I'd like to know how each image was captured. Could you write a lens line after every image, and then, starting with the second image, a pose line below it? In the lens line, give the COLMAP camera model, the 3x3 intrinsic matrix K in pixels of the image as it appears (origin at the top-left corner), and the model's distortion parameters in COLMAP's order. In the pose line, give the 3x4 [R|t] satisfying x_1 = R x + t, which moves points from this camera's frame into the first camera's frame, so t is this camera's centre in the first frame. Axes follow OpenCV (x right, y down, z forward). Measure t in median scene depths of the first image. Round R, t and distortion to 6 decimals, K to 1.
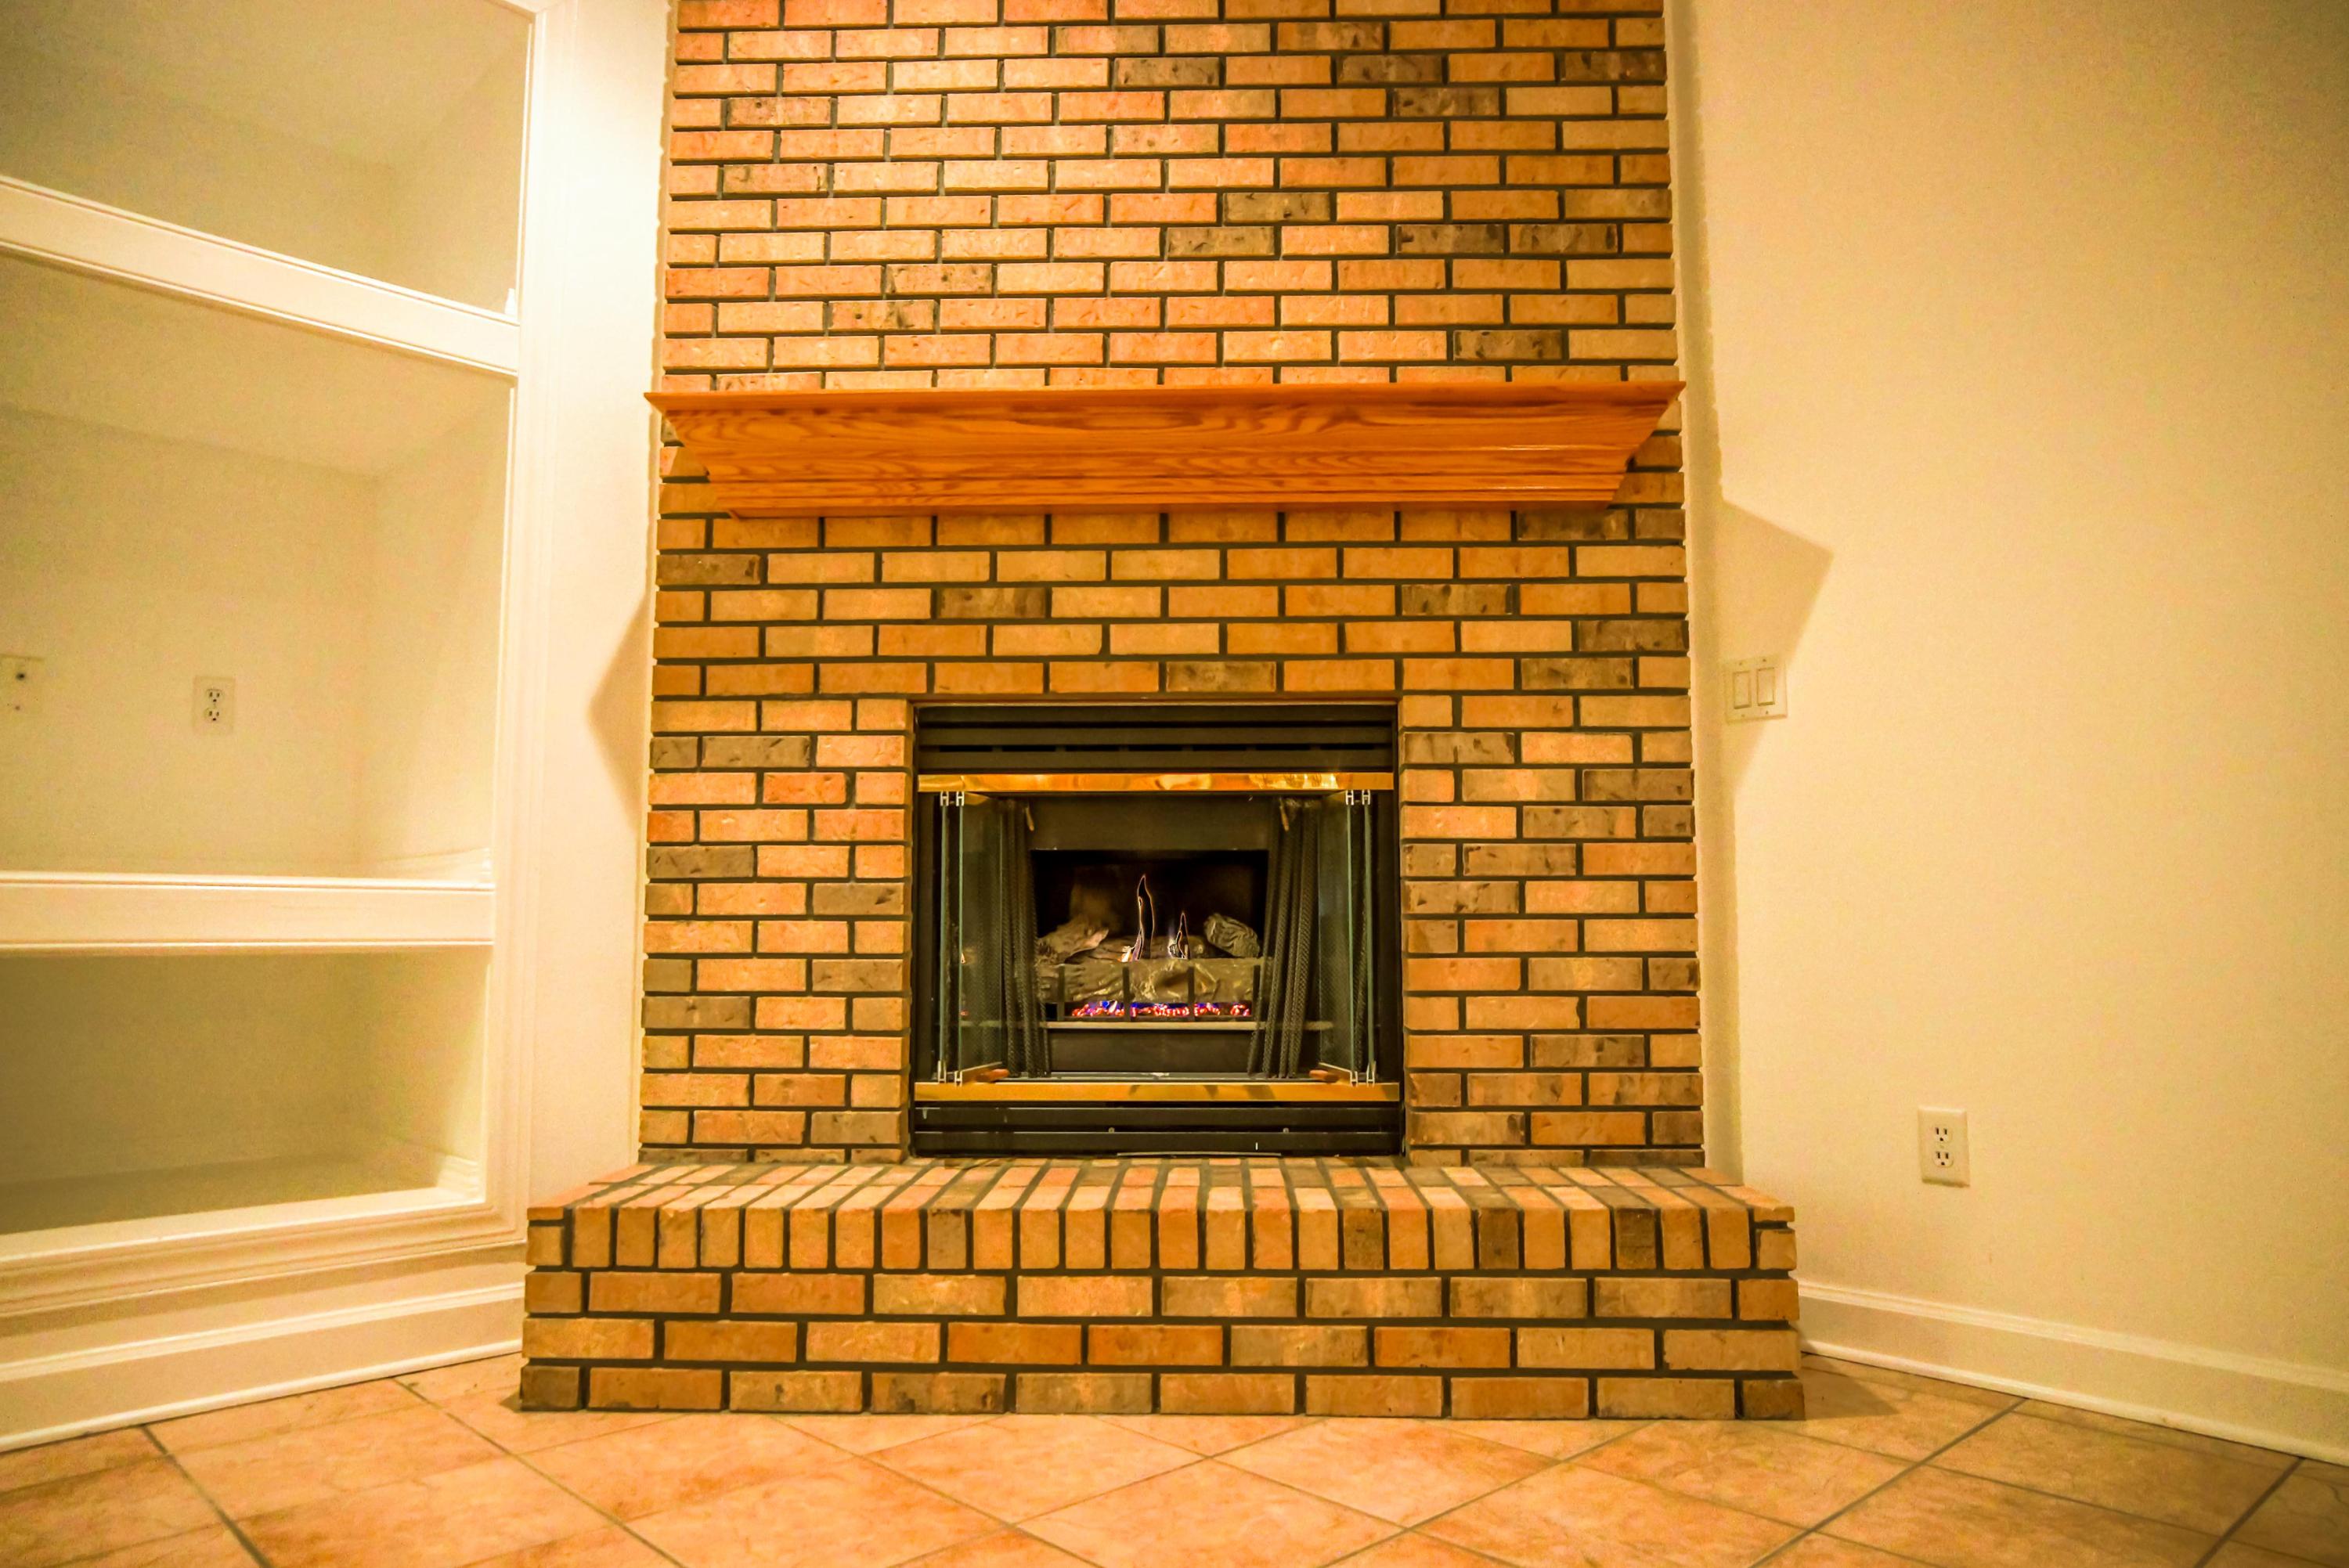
lens RADIAL K [[1525.0, 0, 1170.1], [0, 1525.0, 785.7], [0, 0, 1]] dist [-0.051126, 0.057540]
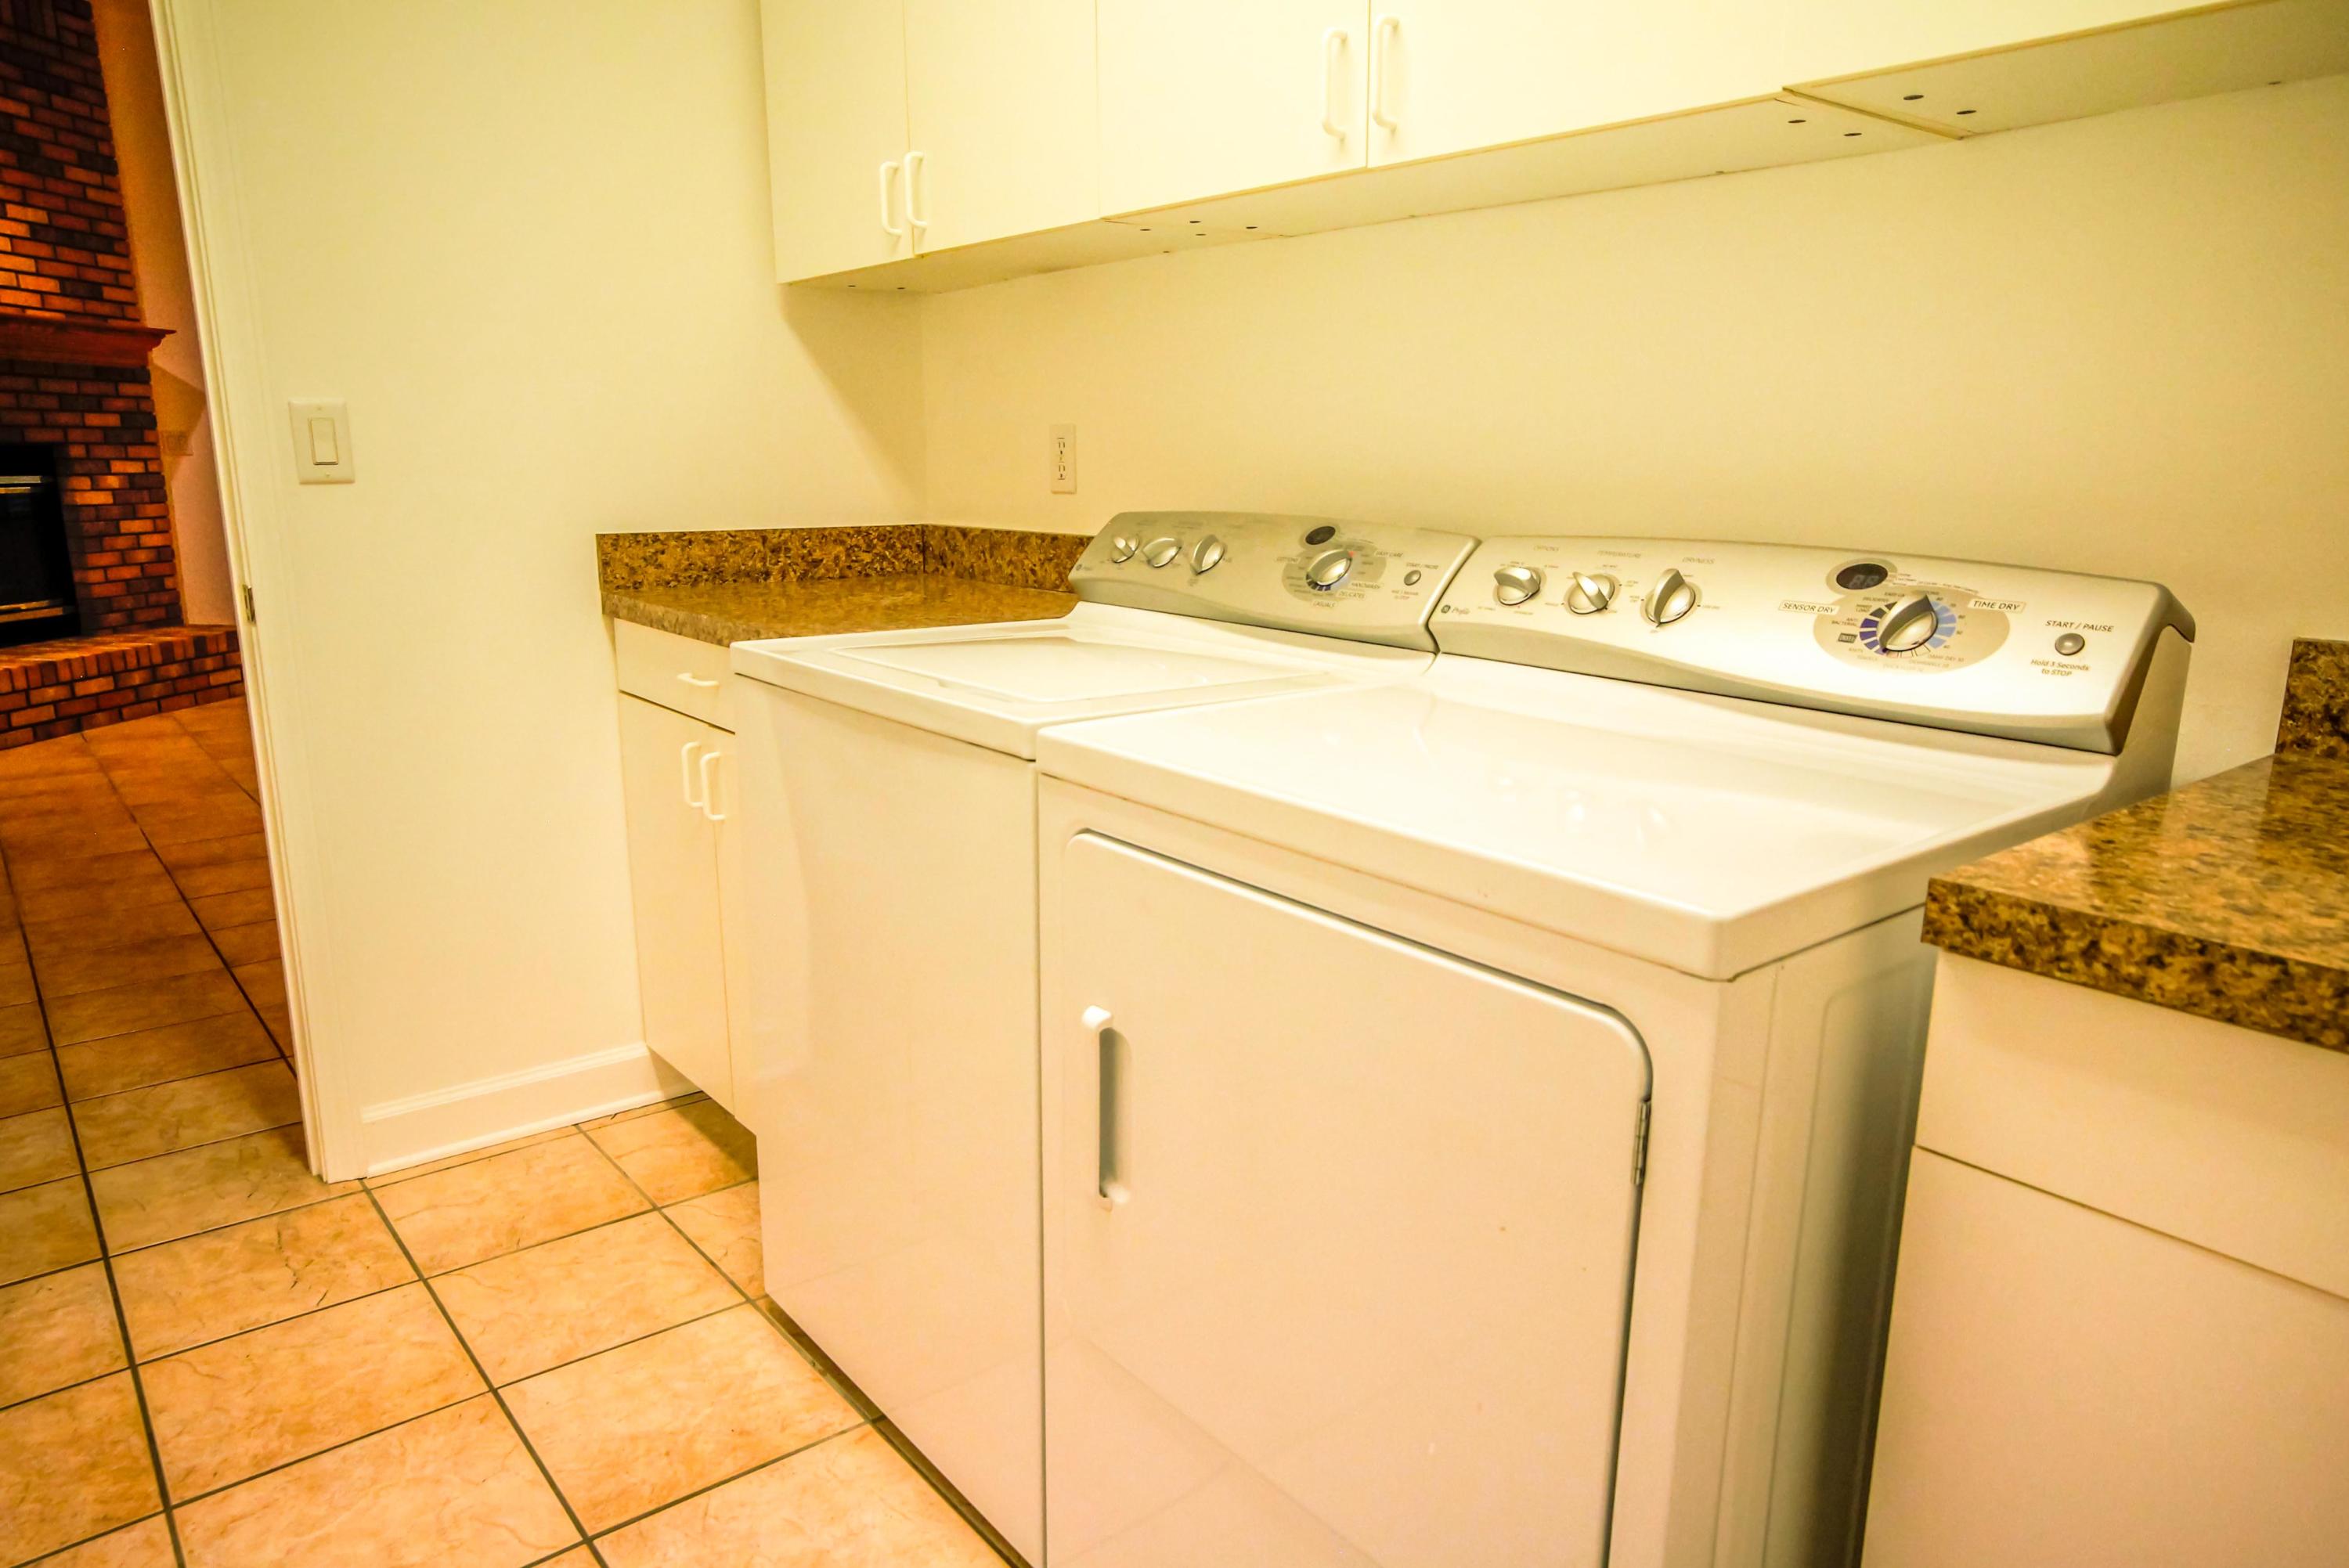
lens RADIAL K [[1525.0, 0, 1179.9], [0, 1525.0, 788.4], [0, 0, 1]] dist [-0.051126, 0.057540]
pose [[0.068851, -0.218767, 0.973345, -2.155356], [-0.108777, 0.968197, 0.225304, -0.260085], [-0.991679, -0.121390, 0.042865, -0.903080]]
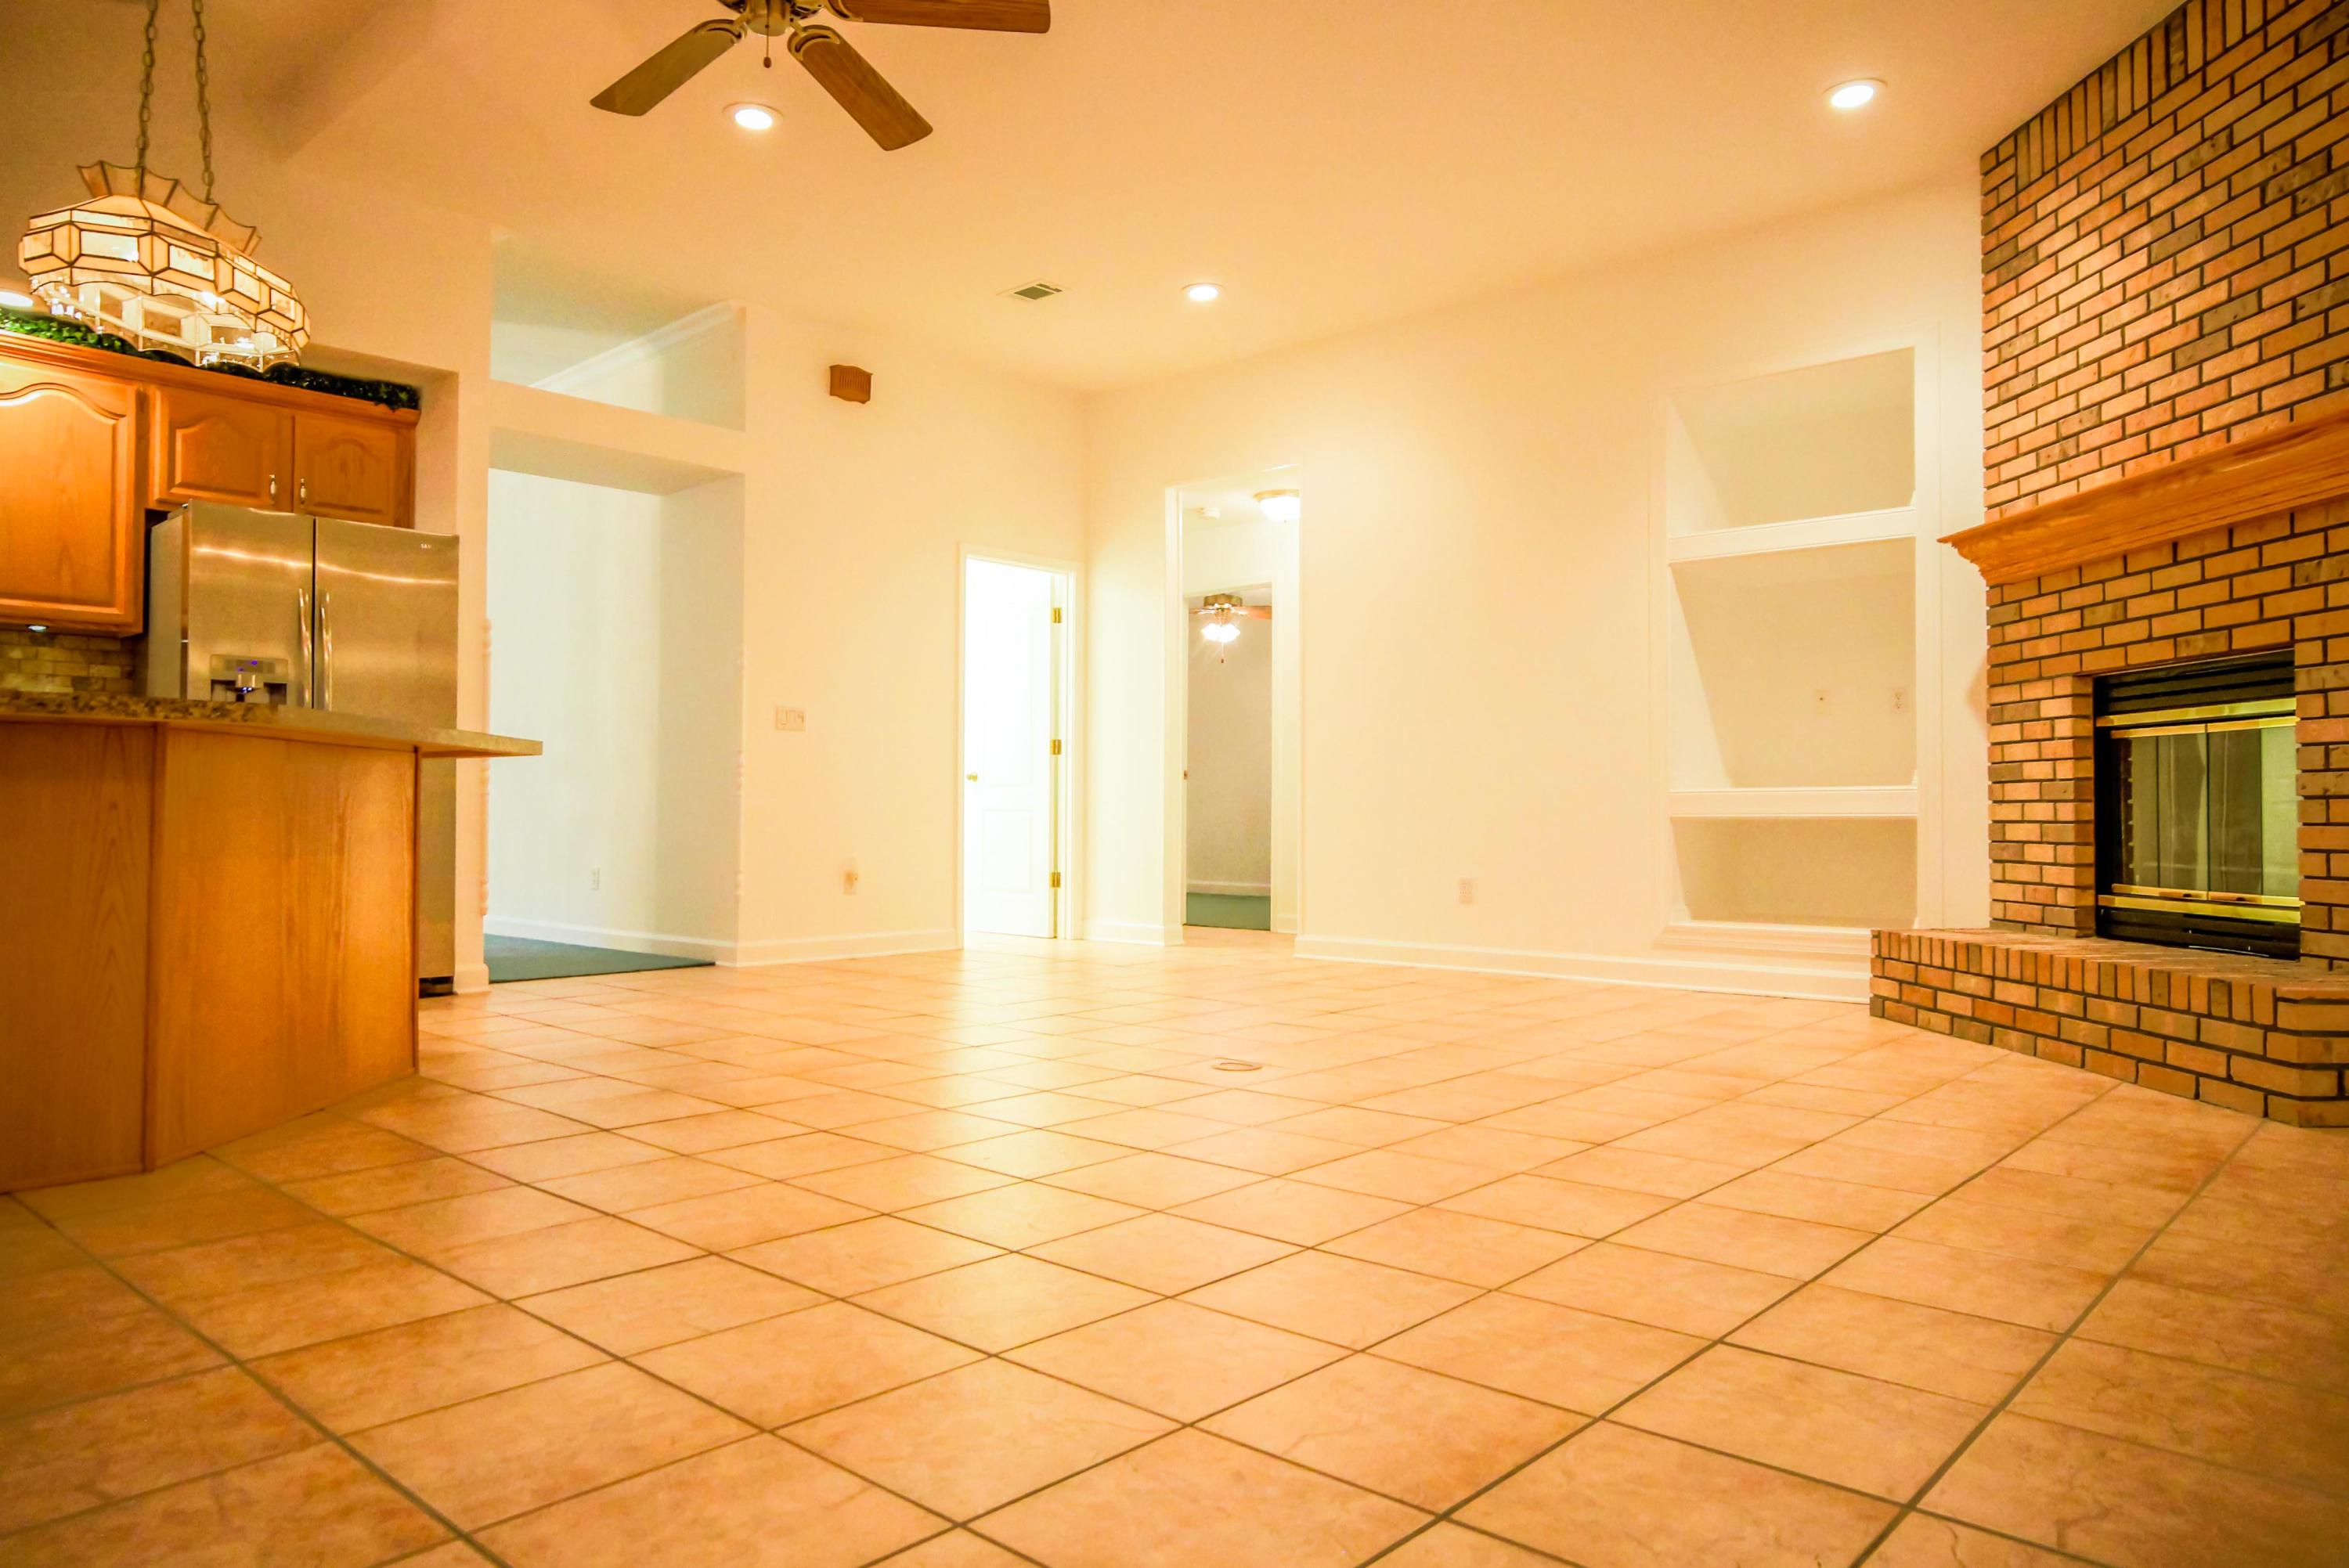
lens RADIAL K [[1525.0, 0, 1173.8], [0, 1525.0, 779.4], [0, 0, 1]] dist [-0.051126, 0.057540]
pose [[0.073363, -0.021384, -0.997076, 1.488642], [0.100075, 0.994882, -0.013974, -0.017887], [0.992272, -0.098757, 0.075127, -0.166875]]
